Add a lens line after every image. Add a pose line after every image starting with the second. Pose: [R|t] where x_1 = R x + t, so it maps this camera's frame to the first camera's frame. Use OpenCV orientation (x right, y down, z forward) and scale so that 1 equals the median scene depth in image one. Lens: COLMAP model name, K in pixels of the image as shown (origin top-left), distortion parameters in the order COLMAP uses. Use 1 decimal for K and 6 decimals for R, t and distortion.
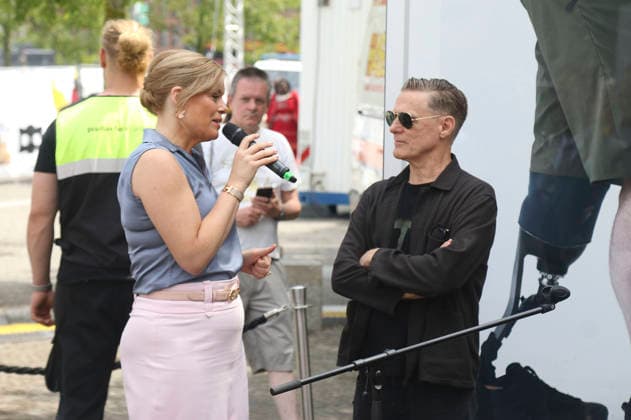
lens RADIAL K [[541.8, 0, 316.8], [0, 541.8, 186.3], [0, 0, 1]] dist [0.009967, 0.015752]
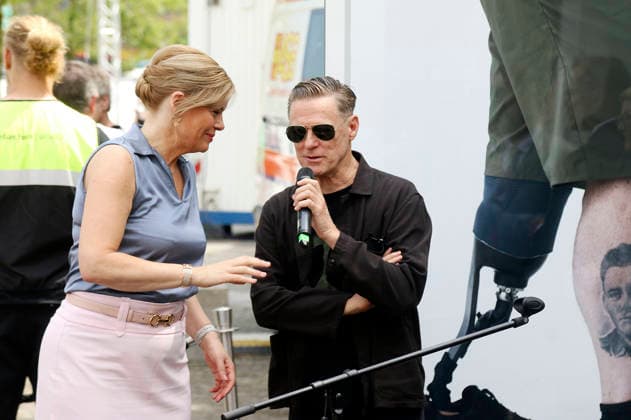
lens RADIAL K [[594.9, 0, 315.5], [0, 594.9, 179.3], [0, 0, 1]] dist [0.010164, 0.009843]
pose [[0.999856, -0.016503, 0.004027, 0.105649], [0.016513, 0.999861, -0.002437, -0.022482], [-0.003986, 0.002503, 0.999989, 0.003100]]
